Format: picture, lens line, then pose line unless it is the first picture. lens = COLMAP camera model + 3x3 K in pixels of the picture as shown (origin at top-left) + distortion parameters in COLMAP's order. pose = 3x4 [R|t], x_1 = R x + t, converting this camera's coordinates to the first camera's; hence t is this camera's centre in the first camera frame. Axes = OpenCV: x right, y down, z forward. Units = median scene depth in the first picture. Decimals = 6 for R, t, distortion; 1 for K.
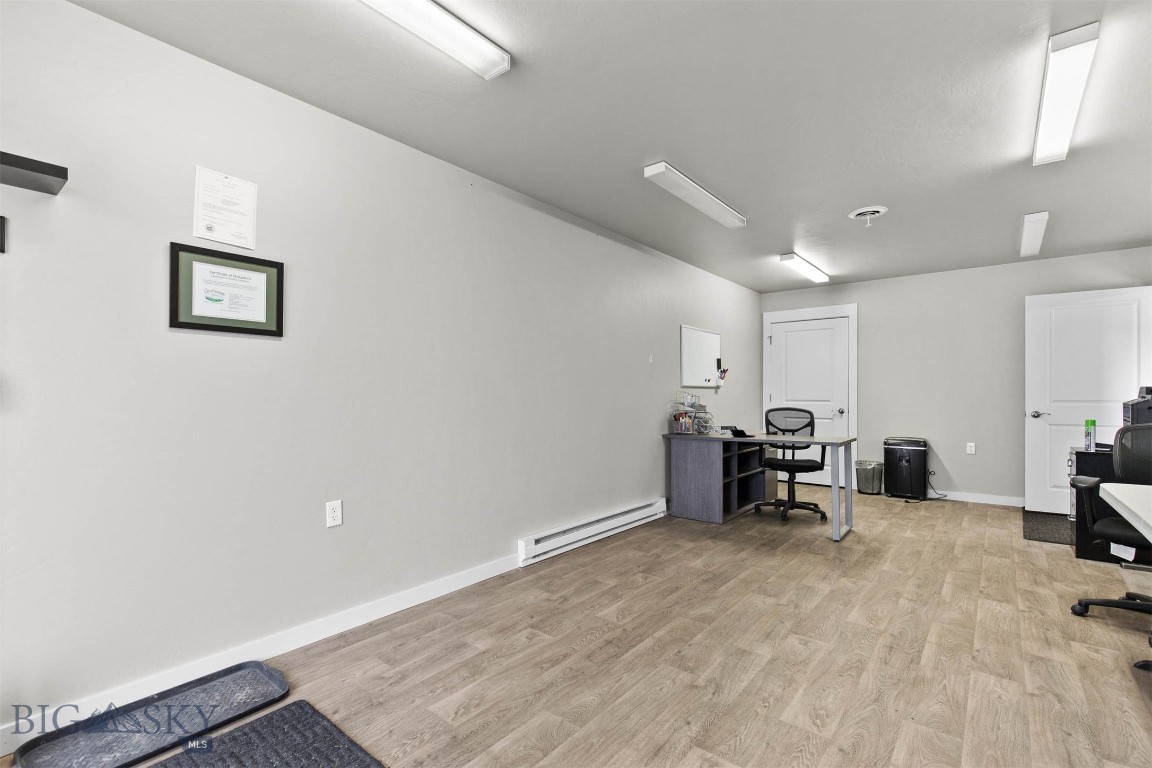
lens RADIAL K [[516.8, 0, 574.6], [0, 516.8, 394.3], [0, 0, 1]] dist [-0.000327, -0.000067]
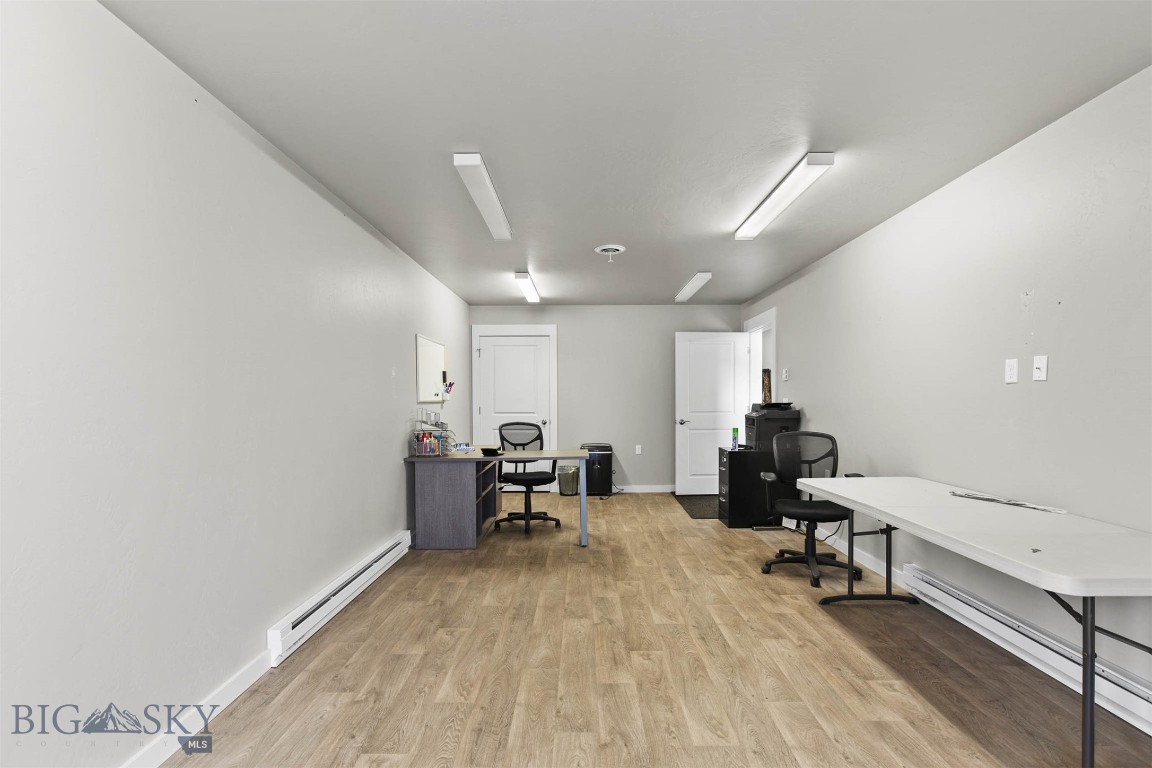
lens RADIAL K [[522.9, 0, 579.7], [0, 522.9, 406.1], [0, 0, 1]] dist [0.002633, 0.000034]
pose [[0.774804, -0.011772, 0.632092, -0.177909], [0.002114, 0.999869, 0.016030, -0.027041], [-0.632198, -0.011084, 0.774728, 0.140425]]
